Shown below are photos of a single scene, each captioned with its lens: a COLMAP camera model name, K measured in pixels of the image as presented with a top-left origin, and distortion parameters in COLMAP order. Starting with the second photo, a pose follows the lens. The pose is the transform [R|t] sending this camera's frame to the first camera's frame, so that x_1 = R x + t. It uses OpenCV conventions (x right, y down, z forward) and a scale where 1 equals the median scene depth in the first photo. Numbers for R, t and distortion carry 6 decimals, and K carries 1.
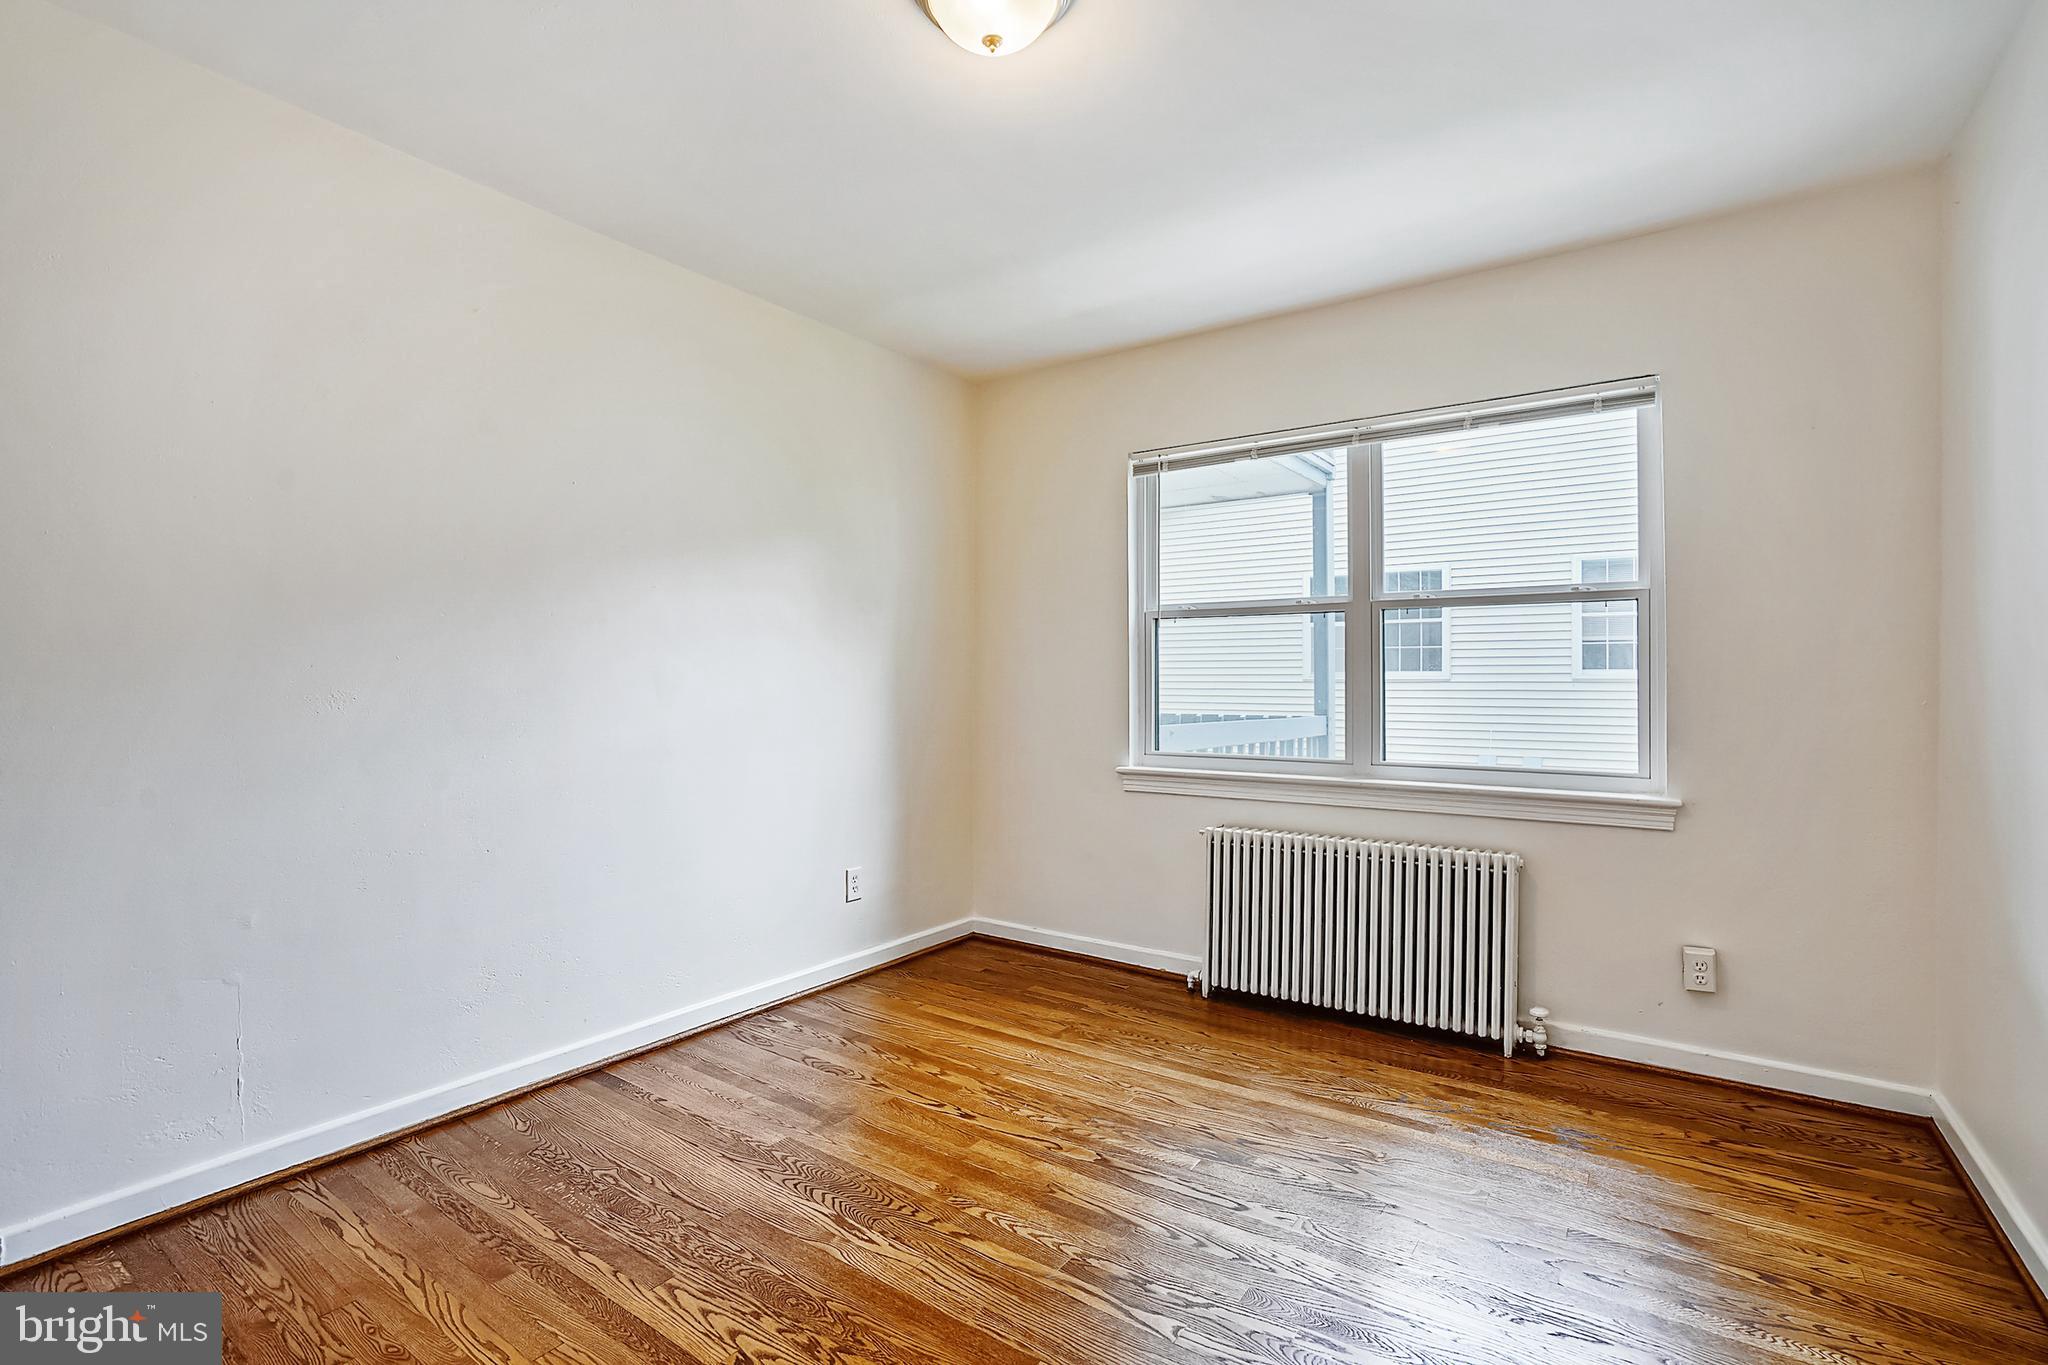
lens RADIAL K [[946.0, 0, 1017.8], [0, 946.0, 690.9], [0, 0, 1]] dist [-0.054819, 0.027252]
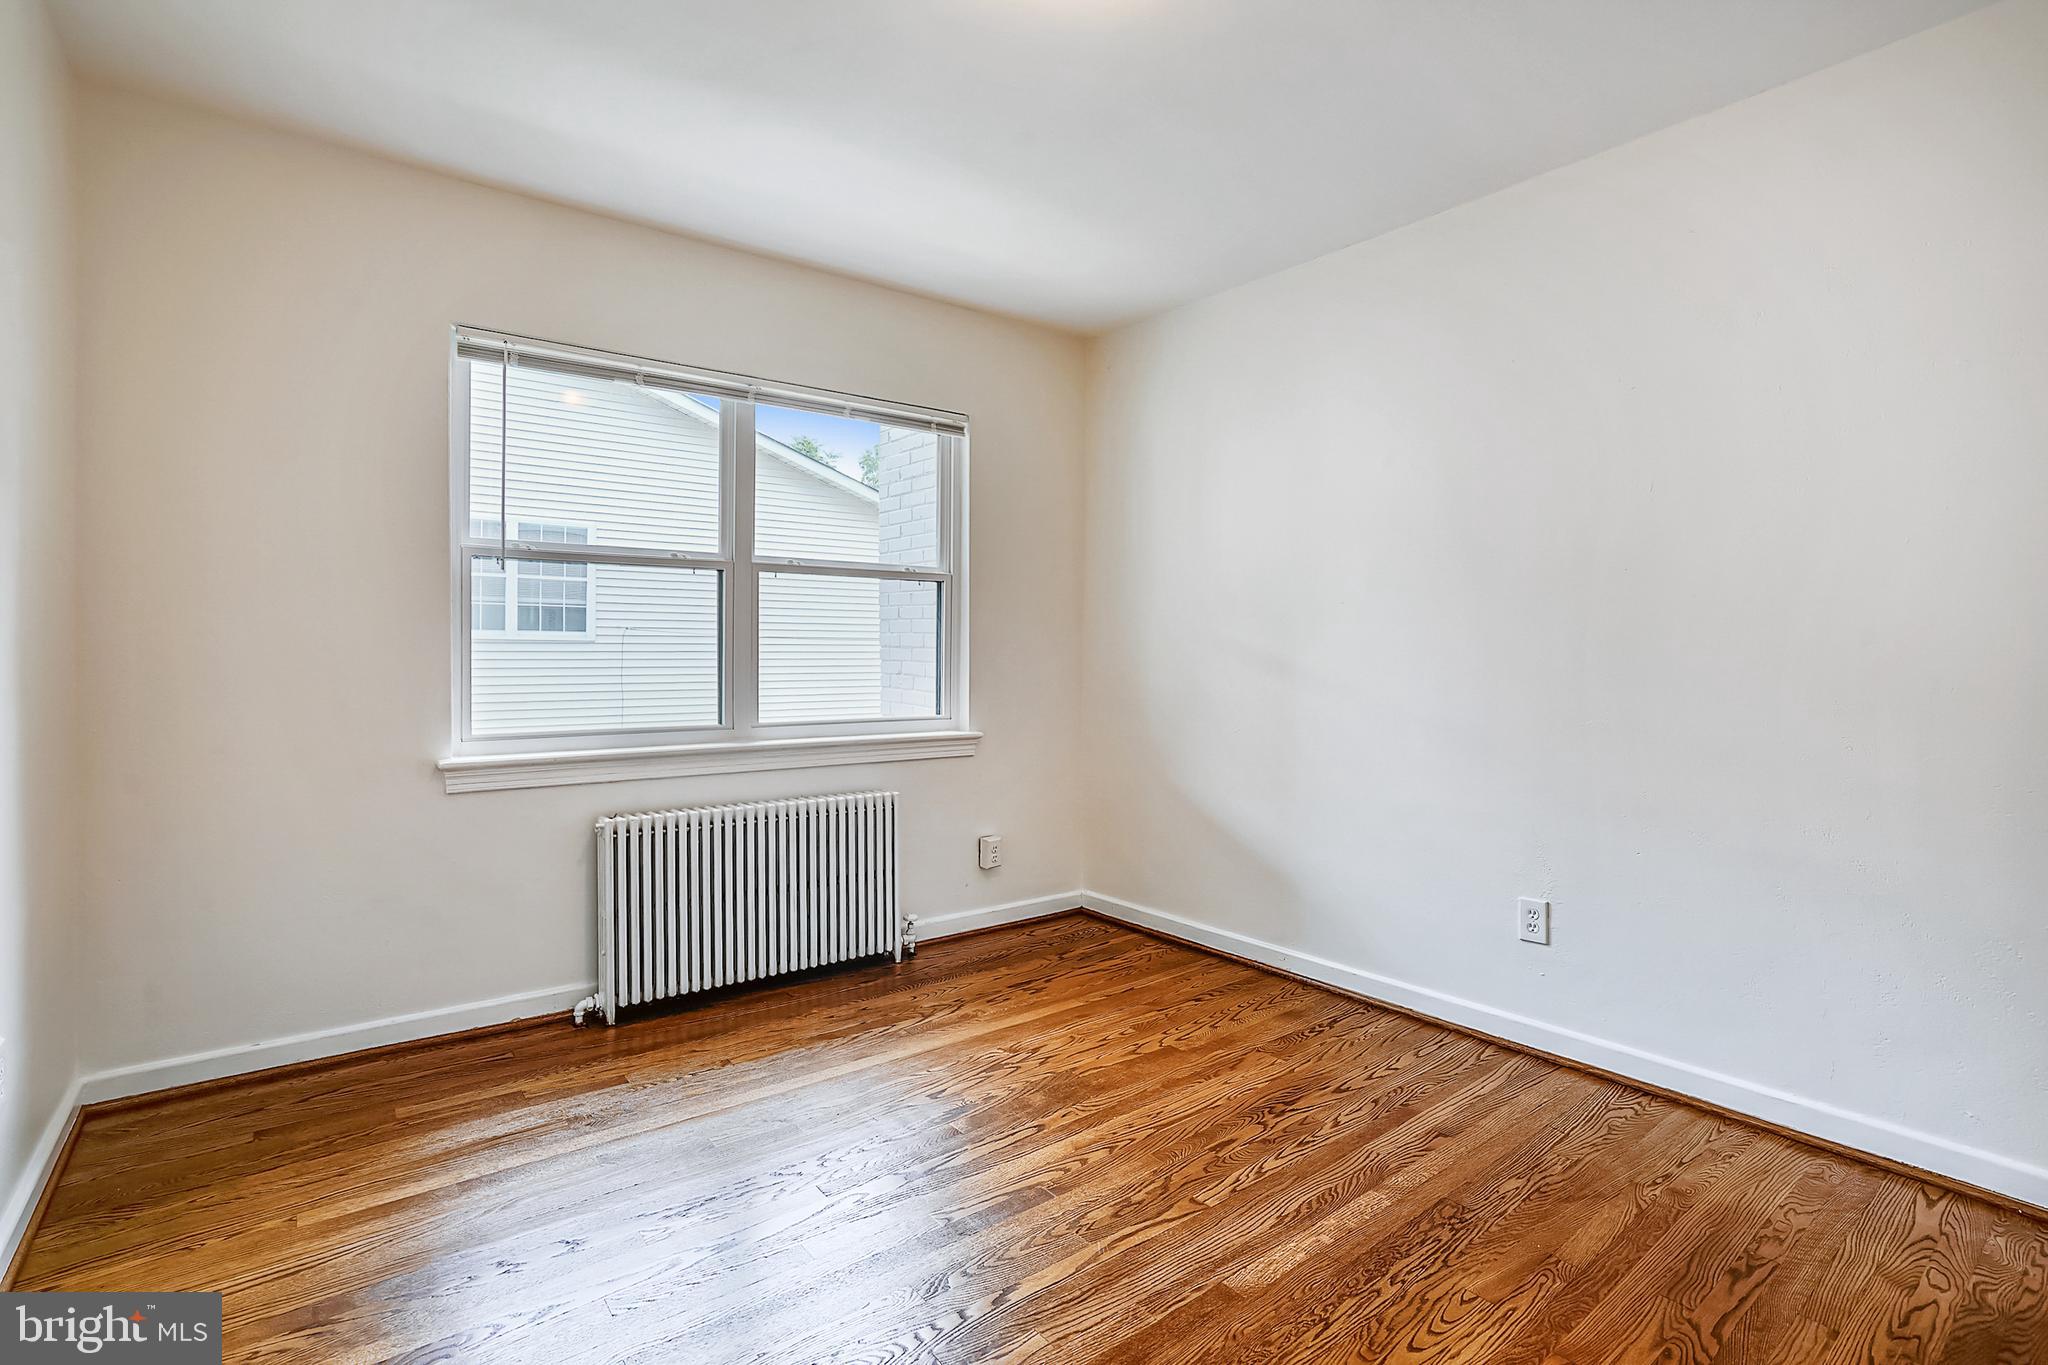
lens RADIAL K [[958.2, 0, 1026.0], [0, 958.2, 669.2], [0, 0, 1]] dist [-0.050103, 0.027811]
pose [[0.292645, -0.019013, 0.956032, -0.594243], [0.001724, 0.999811, 0.019356, -0.002682], [-0.956220, -0.004016, 0.292622, 0.501962]]
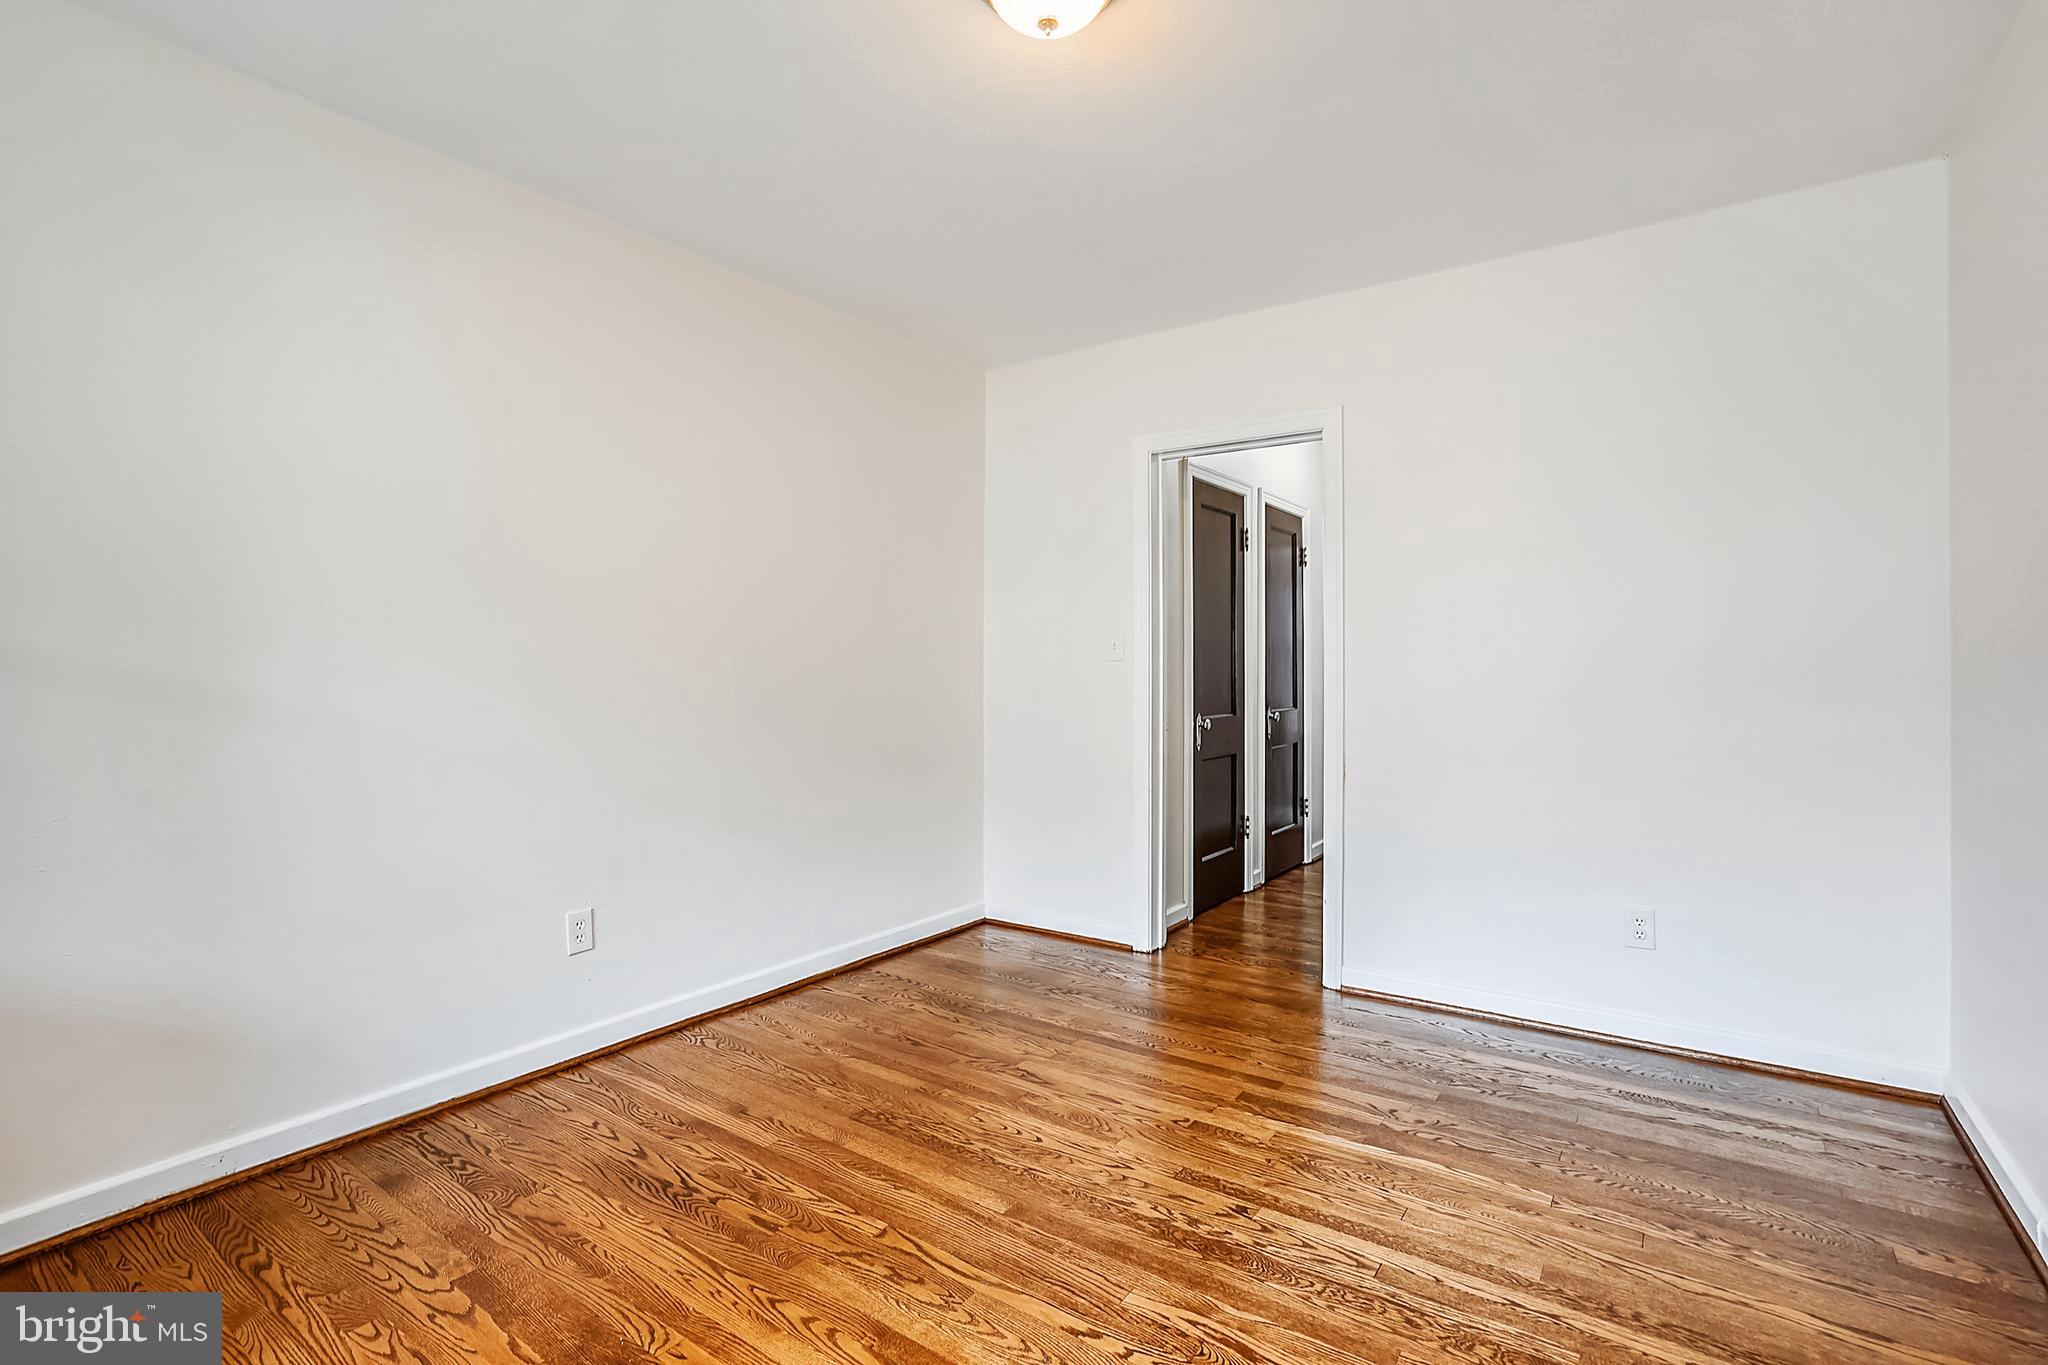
lens RADIAL K [[946.0, 0, 1017.8], [0, 946.0, 690.9], [0, 0, 1]] dist [-0.054819, 0.027252]
pose [[-0.999941, -0.002268, 0.010588, -0.004017], [-0.002002, 0.999684, 0.025071, -0.005051], [-0.010641, 0.025048, -0.999630, 1.244229]]
